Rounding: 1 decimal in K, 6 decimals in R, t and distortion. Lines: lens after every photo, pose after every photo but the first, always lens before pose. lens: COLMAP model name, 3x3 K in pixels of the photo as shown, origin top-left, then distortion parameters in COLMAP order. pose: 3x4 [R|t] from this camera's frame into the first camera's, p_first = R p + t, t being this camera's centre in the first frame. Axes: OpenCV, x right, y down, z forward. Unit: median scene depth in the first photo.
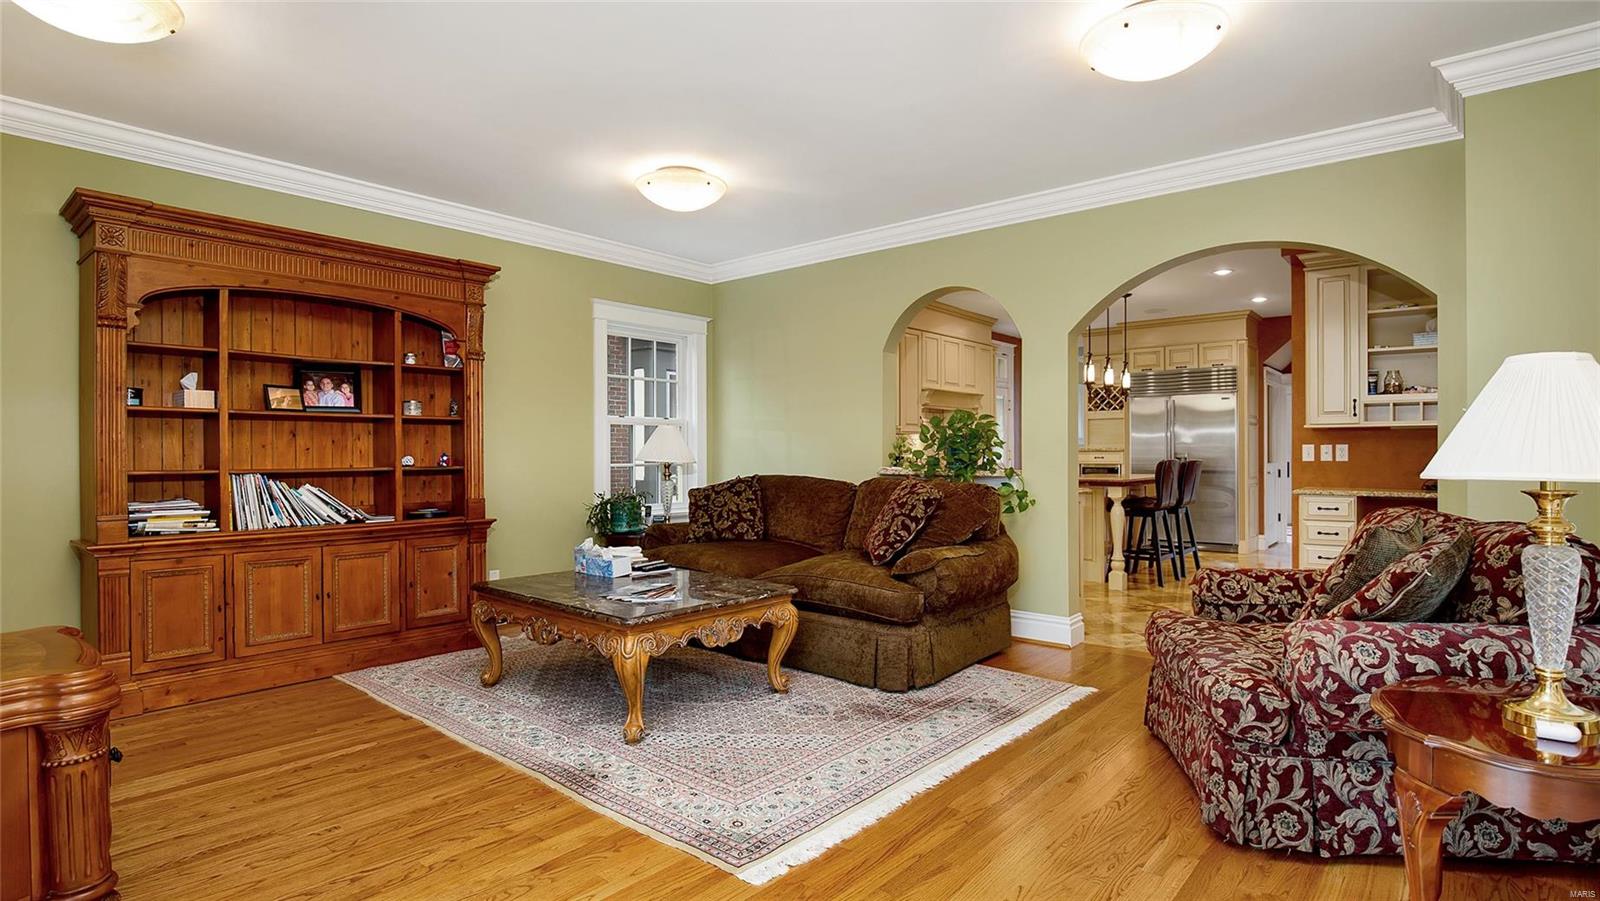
lens RADIAL K [[818.3, 0, 800.9], [0, 818.3, 459.3], [0, 0, 1]] dist [-0.021148, -0.002049]
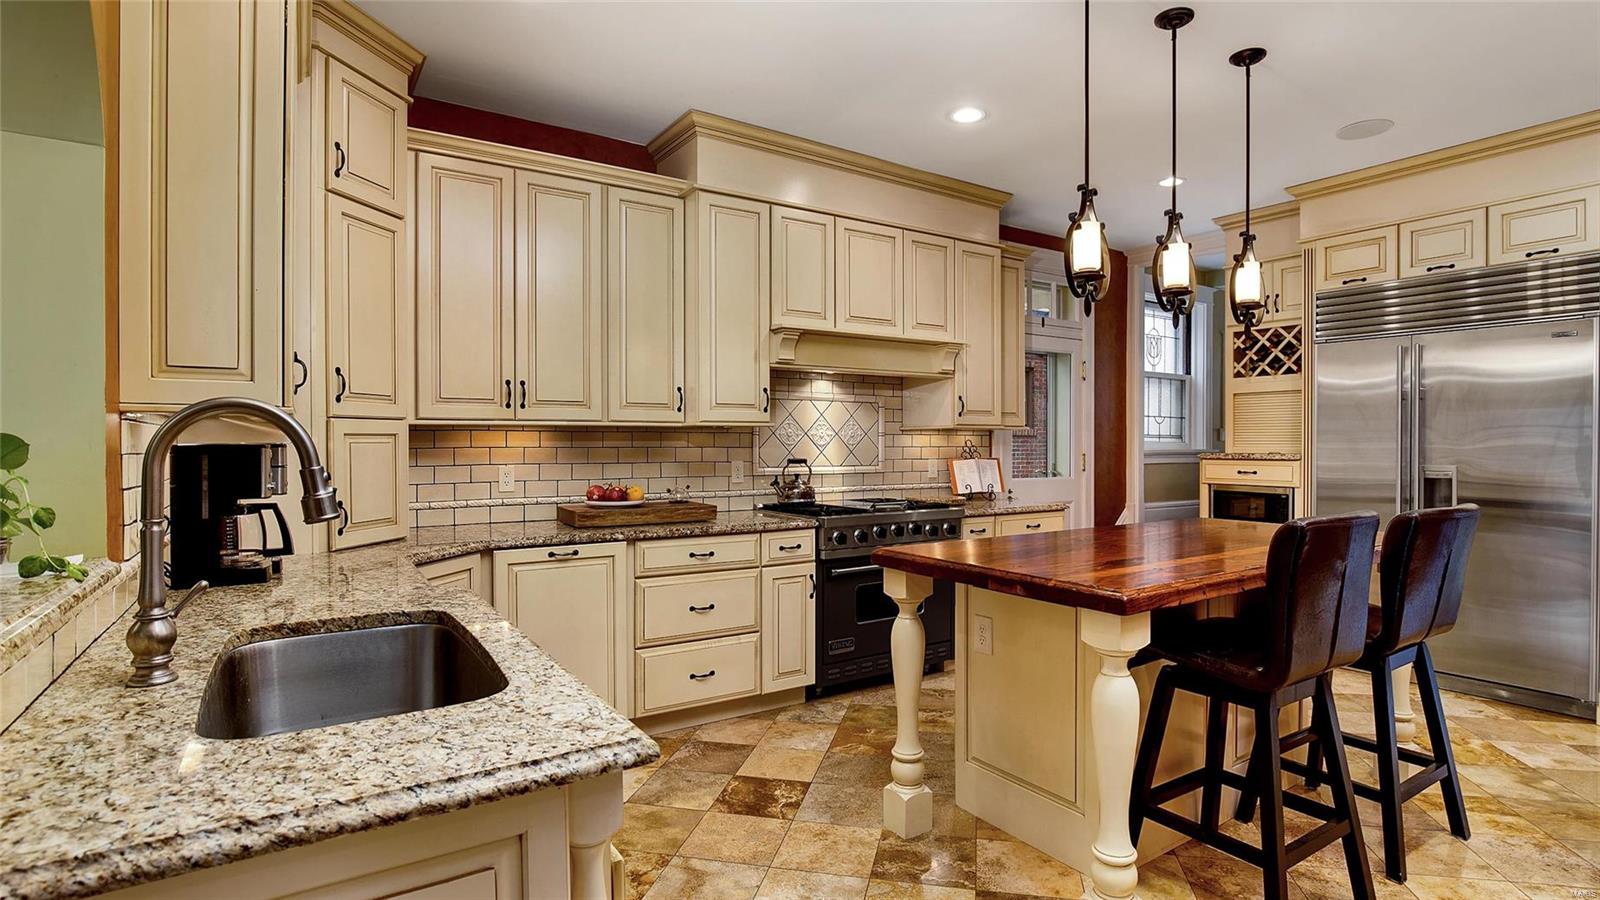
lens RADIAL K [[801.1, 0, 806.4], [0, 801.1, 452.7], [0, 0, 1]] dist [-0.022826, 0.002895]
pose [[0.960030, 0.007831, -0.279786, 0.311472], [-0.005747, 0.999949, 0.008268, -0.020339], [0.279837, -0.006329, 0.960027, 0.599962]]
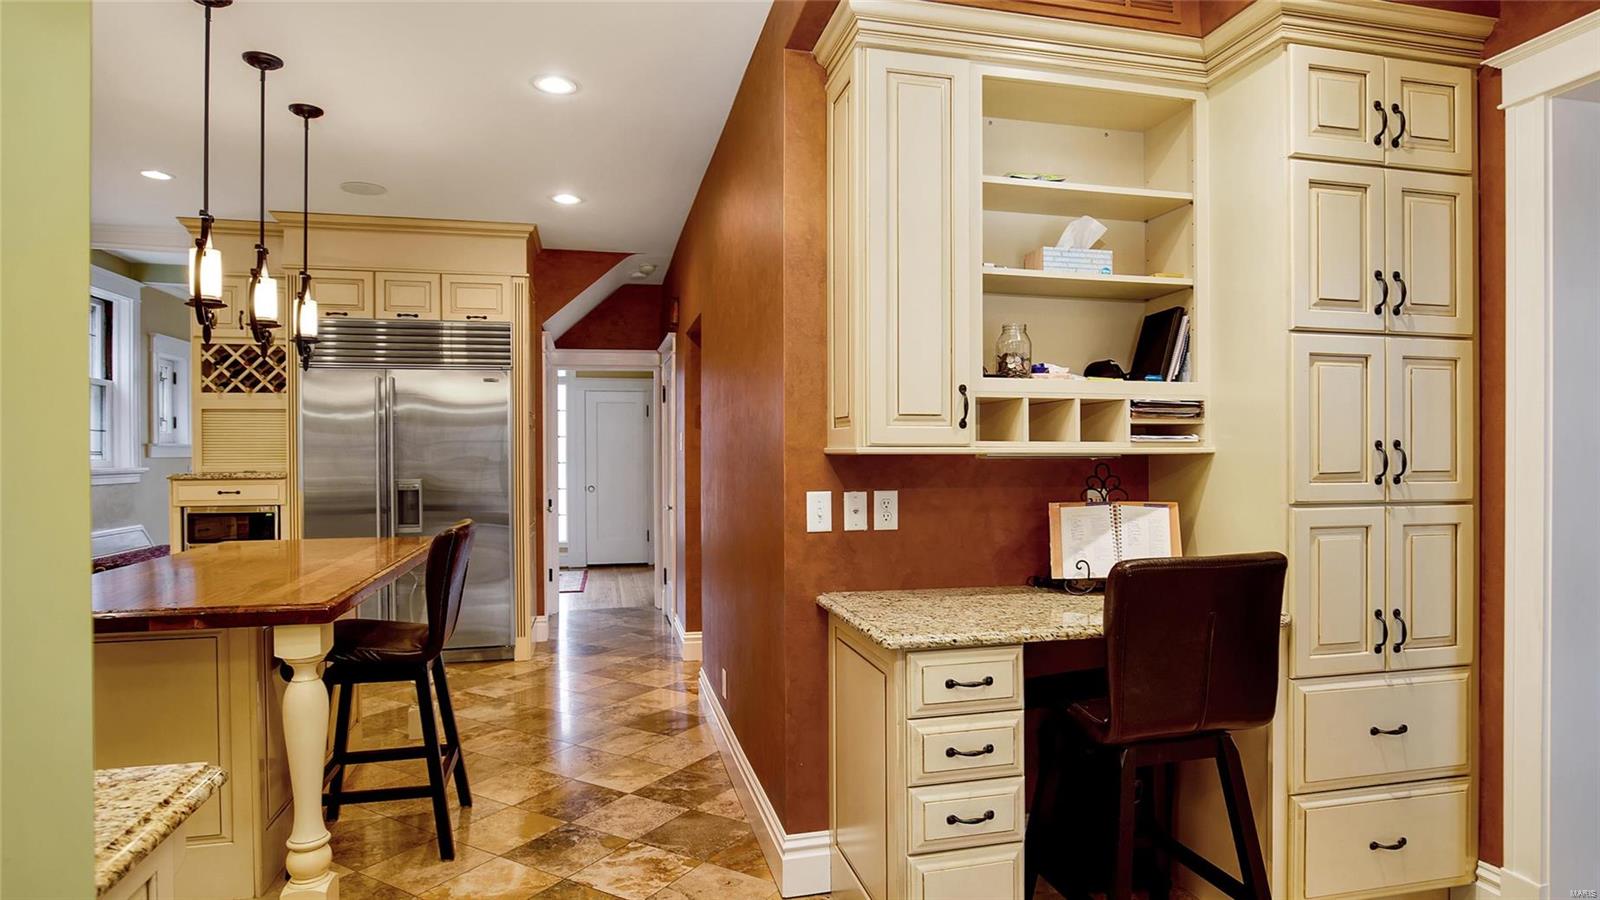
lens RADIAL K [[897.1, 0, 828.9], [0, 897.1, 455.6], [0, 0, 1]] dist [-0.006612, 0.000483]
pose [[0.582024, -0.004489, 0.813159, 0.188615], [0.006255, 0.999980, 0.001043, -0.027268], [-0.813148, 0.004479, 0.582040, 0.535037]]
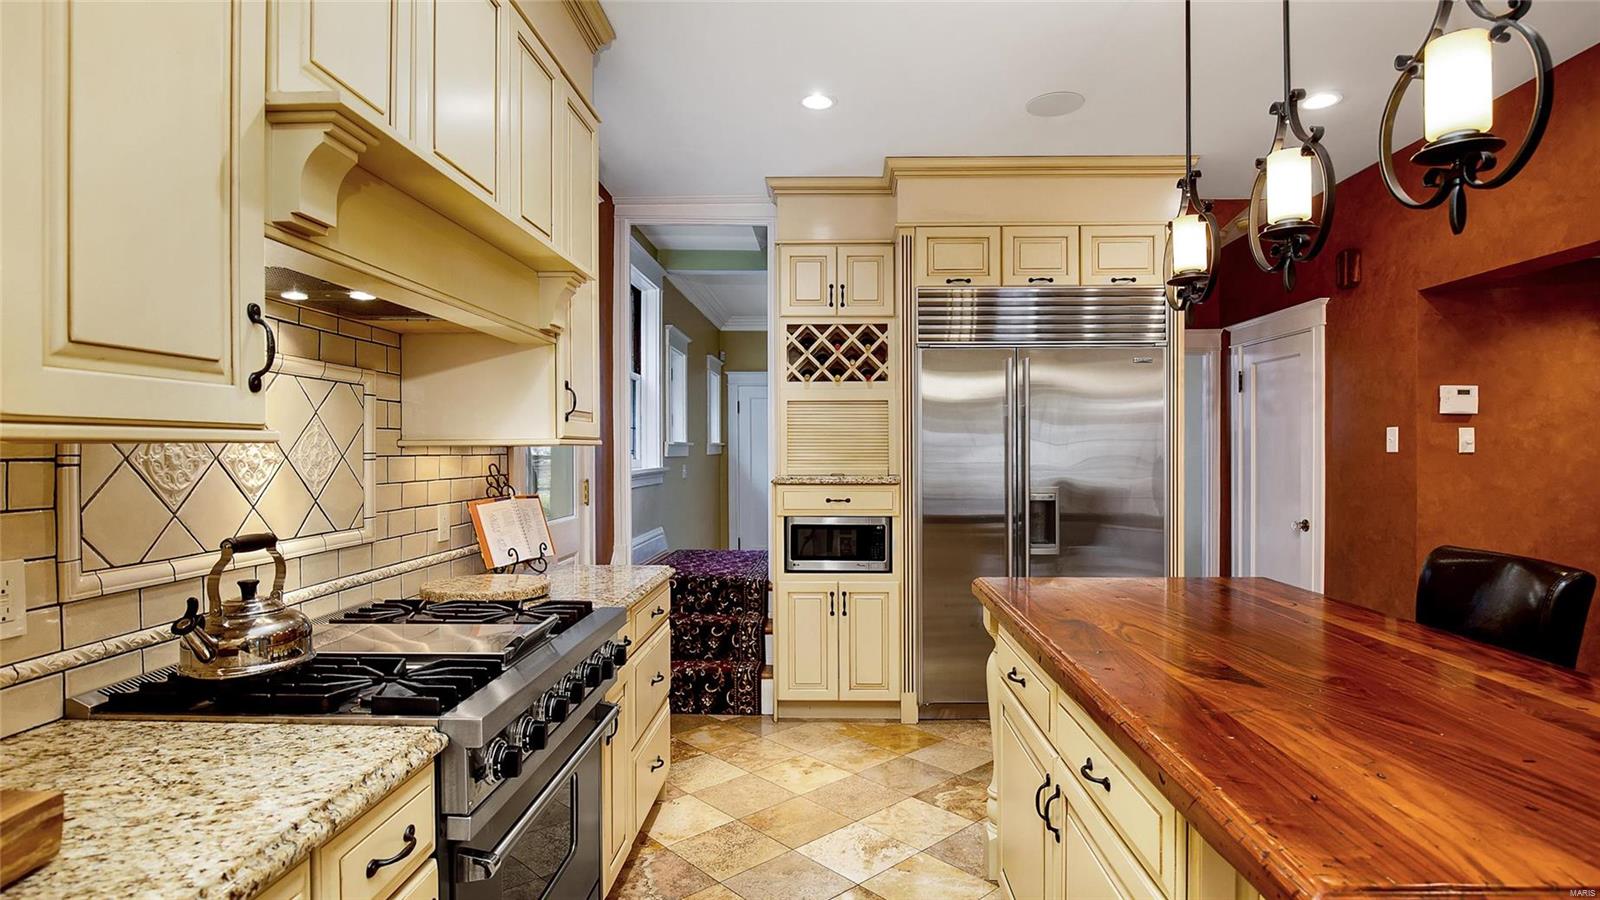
lens RADIAL K [[818.3, 0, 800.0], [0, 818.3, 454.4], [0, 0, 1]] dist [-0.021148, -0.002049]
pose [[0.774485, -0.000663, 0.632591, 0.133587], [0.000279, 1.000000, 0.000706, -0.030559], [-0.632592, -0.000371, 0.774485, 0.898647]]
